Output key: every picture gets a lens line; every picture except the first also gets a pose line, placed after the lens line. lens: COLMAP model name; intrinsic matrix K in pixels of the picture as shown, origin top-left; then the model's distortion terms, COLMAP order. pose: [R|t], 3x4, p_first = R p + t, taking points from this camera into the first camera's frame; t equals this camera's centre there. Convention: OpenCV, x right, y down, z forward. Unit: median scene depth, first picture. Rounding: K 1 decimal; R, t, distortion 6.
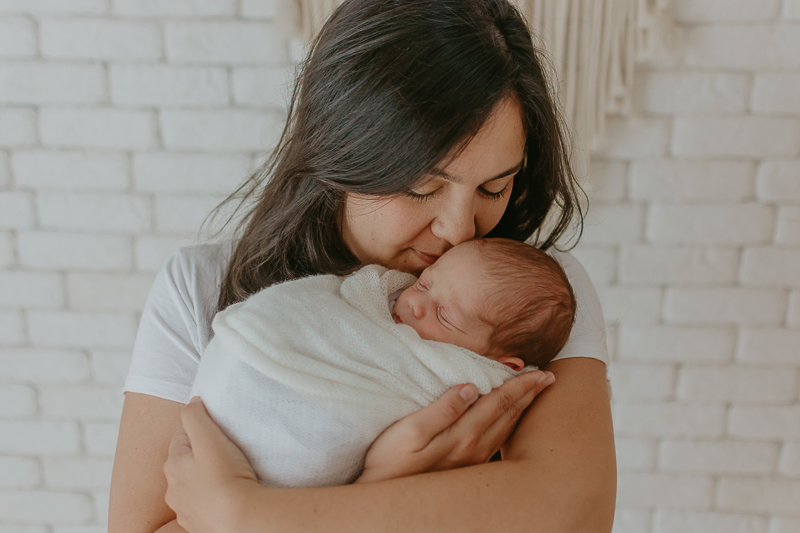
lens RADIAL K [[1221.3, 0, 400.0], [0, 1221.3, 266.5], [0, 0, 1]] dist [0.019664, -0.049541]
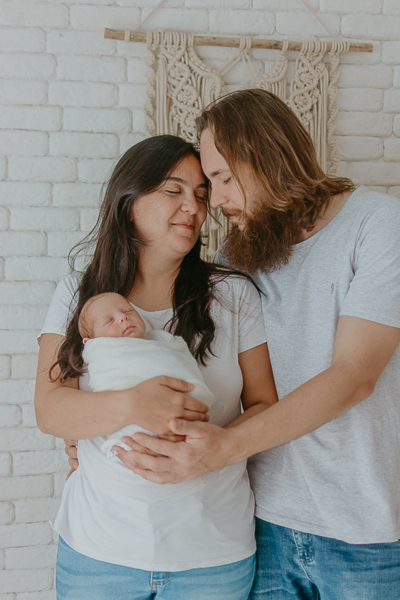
lens RADIAL K [[916.0, 0, 200.0], [0, 916.0, 300.0], [0, 0, 1]] dist [0.019664, -0.049541]
pose [[0.968727, -0.015512, 0.247644, -0.358033], [0.086400, 0.956672, -0.278054, 0.332923], [-0.232601, 0.290755, 0.928094, -0.301009]]
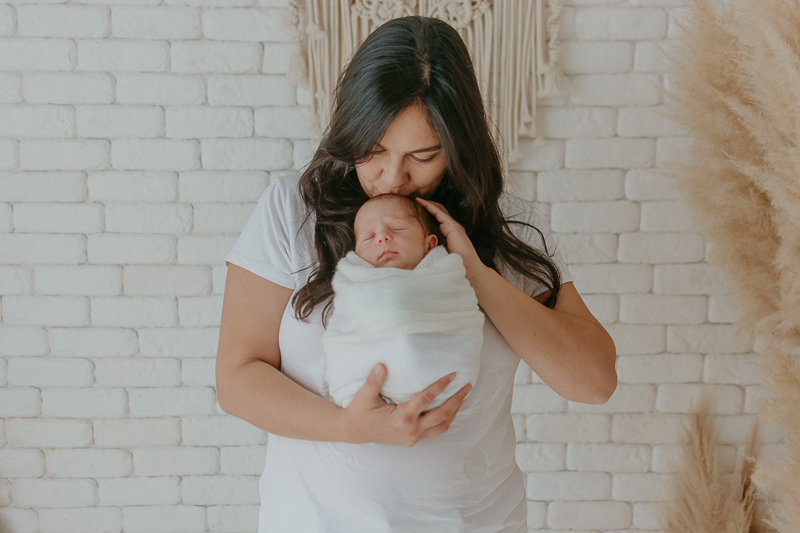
lens RADIAL K [[1221.3, 0, 400.0], [0, 1221.3, 266.5], [0, 0, 1]] dist [0.019664, -0.049541]
pose [[0.996509, -0.010998, 0.082759, -0.088201], [0.026338, 0.982078, -0.186624, 0.280163], [-0.079223, 0.188152, 0.978939, -0.353836]]
